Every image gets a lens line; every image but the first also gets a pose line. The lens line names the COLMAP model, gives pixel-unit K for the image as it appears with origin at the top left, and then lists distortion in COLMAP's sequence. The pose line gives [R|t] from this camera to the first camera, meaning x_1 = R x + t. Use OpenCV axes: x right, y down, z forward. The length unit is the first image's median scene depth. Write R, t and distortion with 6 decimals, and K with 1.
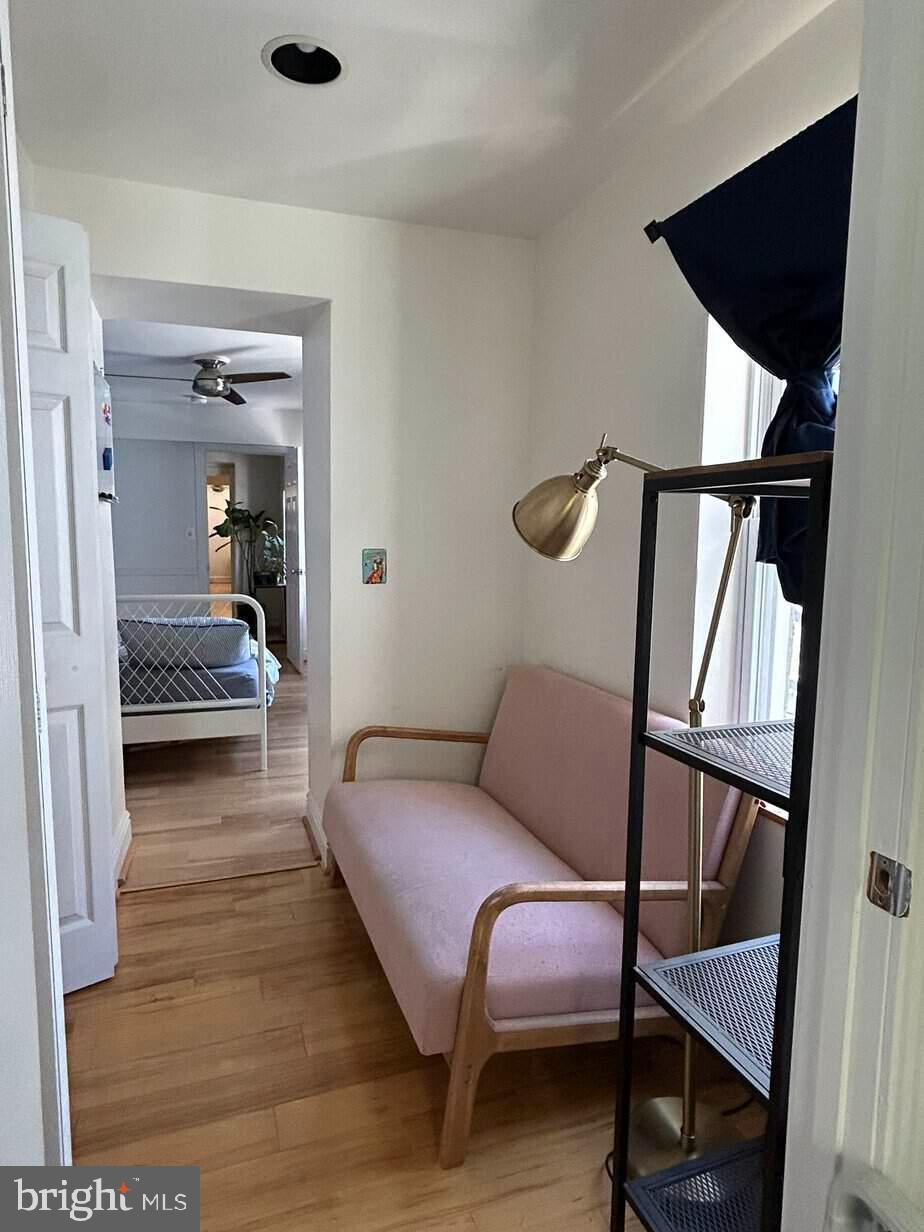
lens RADIAL K [[723.8, 0, 465.4], [0, 723.8, 612.4], [0, 0, 1]] dist [-0.005277, -0.000378]
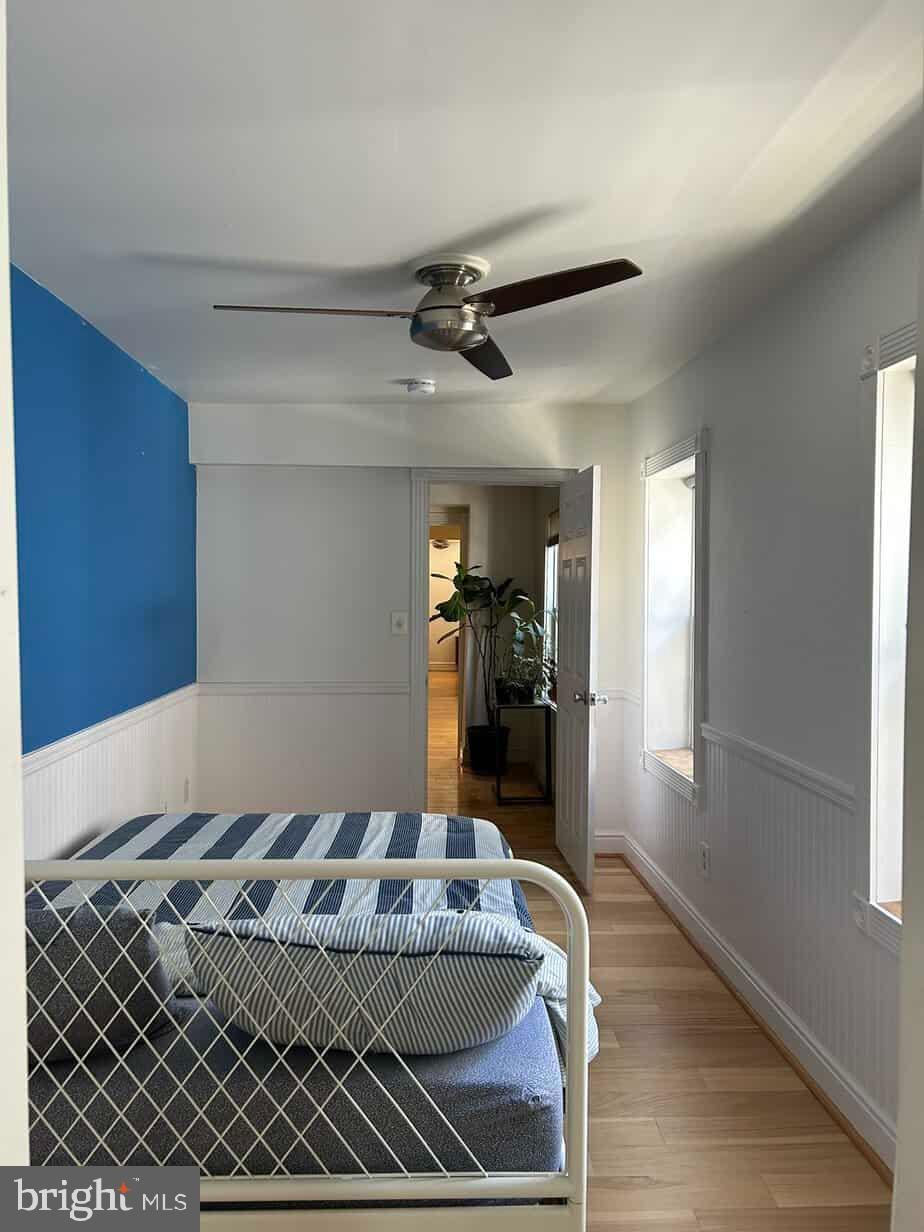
lens RADIAL K [[934.6, 0, 460.1], [0, 934.6, 617.4], [0, 0, 1]] dist [0.005206, 0.000235]
pose [[0.954765, 0.004366, -0.297330, -0.086593], [-0.030129, 0.996167, -0.082120, -0.042032], [0.295832, 0.087364, 0.951237, 0.234640]]
